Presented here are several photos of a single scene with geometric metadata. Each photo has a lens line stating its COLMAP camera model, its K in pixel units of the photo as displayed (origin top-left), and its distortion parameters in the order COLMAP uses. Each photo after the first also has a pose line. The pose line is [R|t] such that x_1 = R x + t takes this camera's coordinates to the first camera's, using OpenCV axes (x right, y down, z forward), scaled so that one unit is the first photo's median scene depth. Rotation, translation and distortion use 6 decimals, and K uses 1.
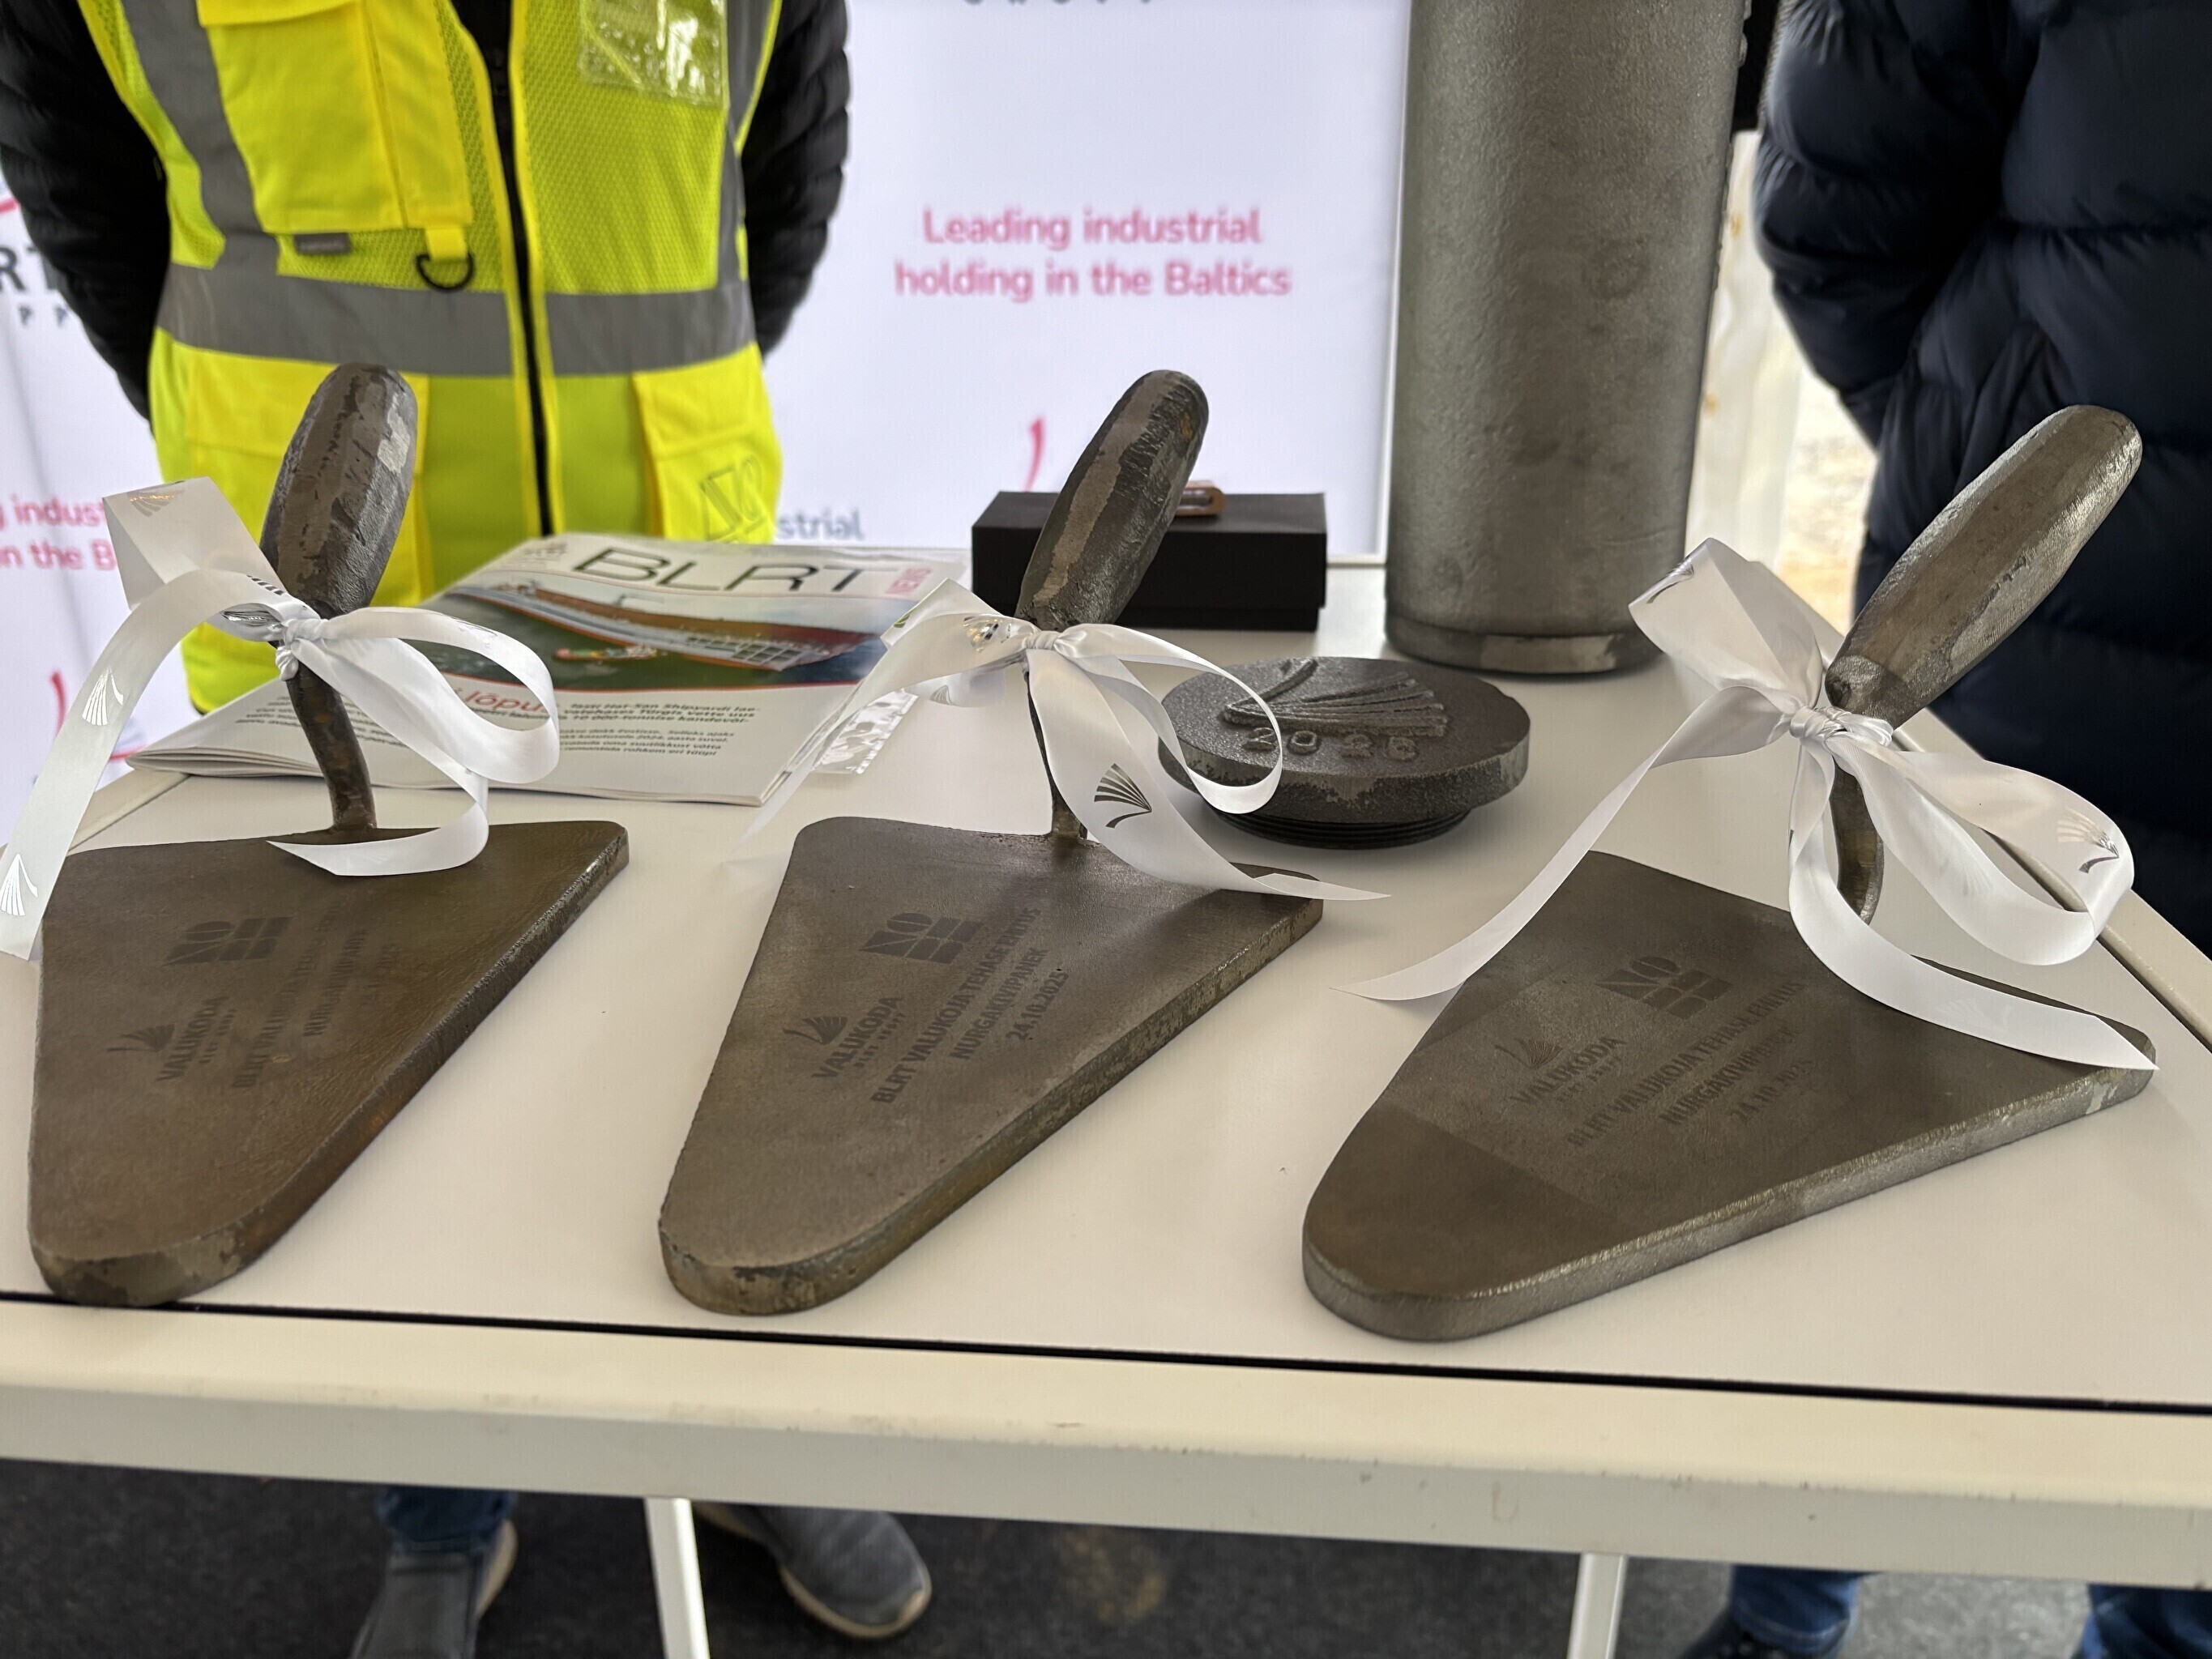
lens RADIAL K [[1663.6, 0, 1118.7], [0, 1663.6, 815.0], [0, 0, 1]] dist [0.048579, -0.050832]
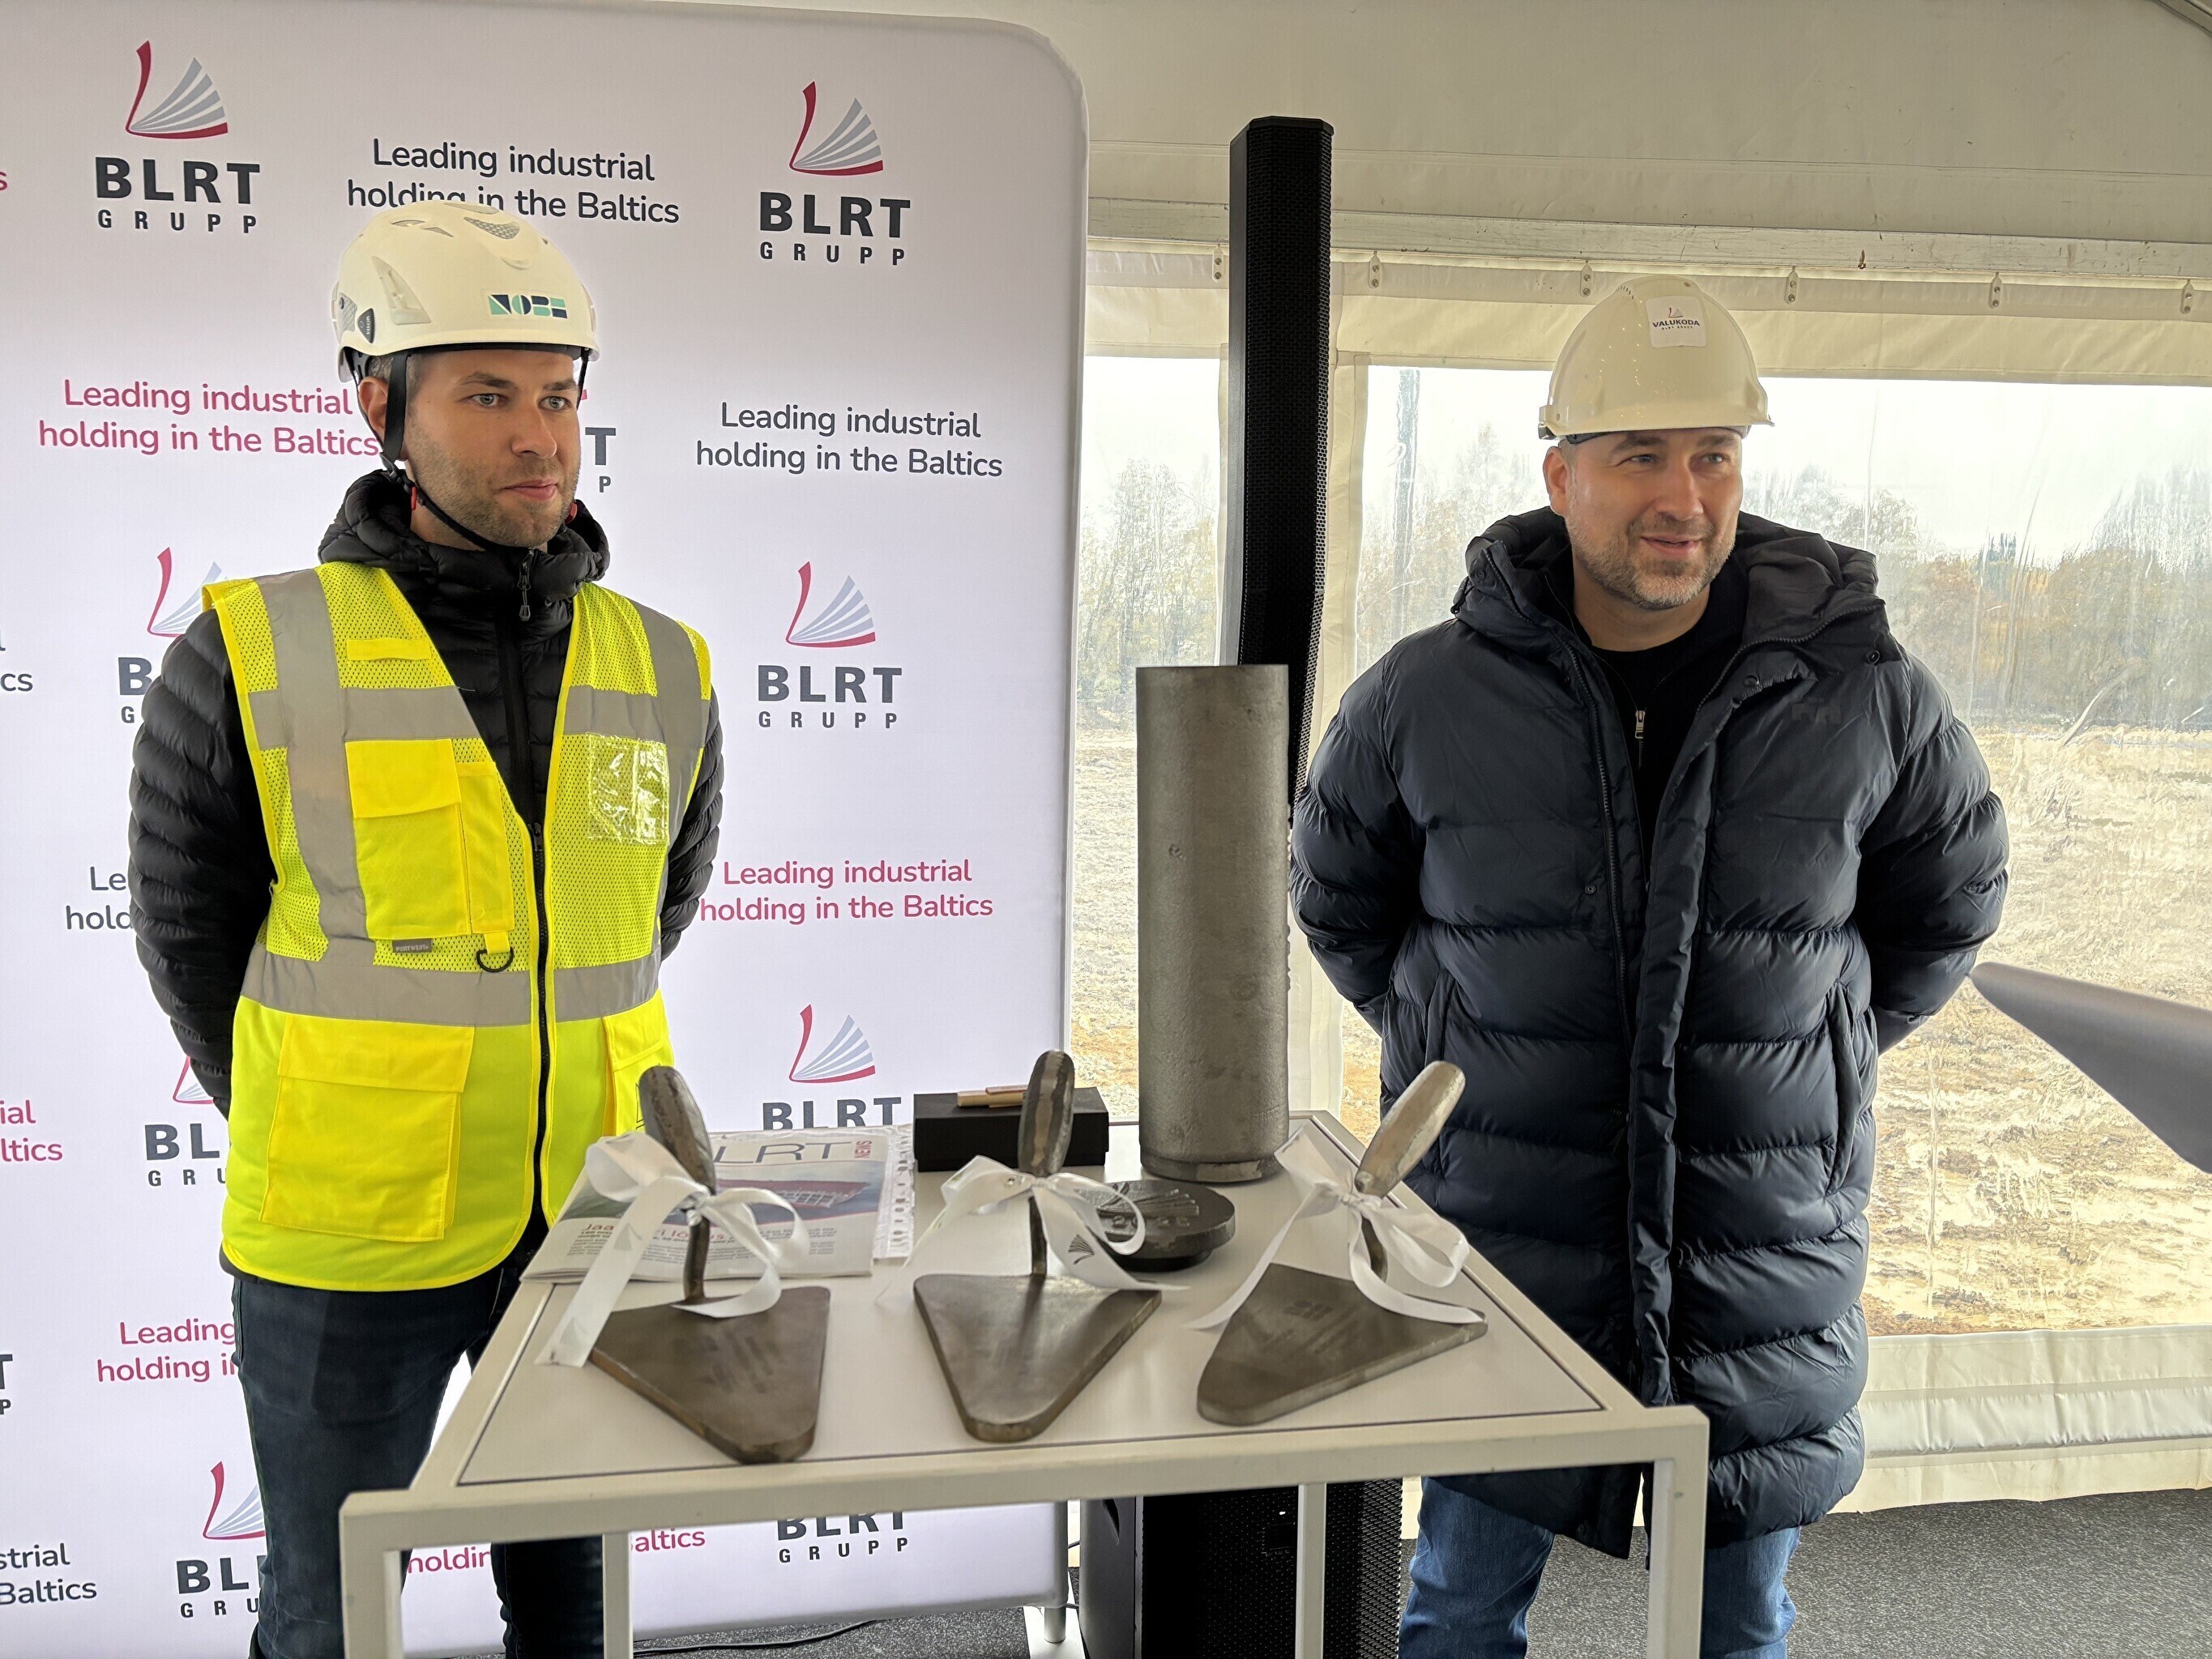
lens RADIAL K [[1663.6, 0, 1113.4], [0, 1663.6, 829.7], [0, 0, 1]] dist [0.048579, -0.050832]
pose [[0.971288, -0.013097, 0.237544, -0.338351], [0.081353, 0.956576, -0.279900, 0.056787], [-0.223563, 0.291189, 0.930177, -0.918323]]
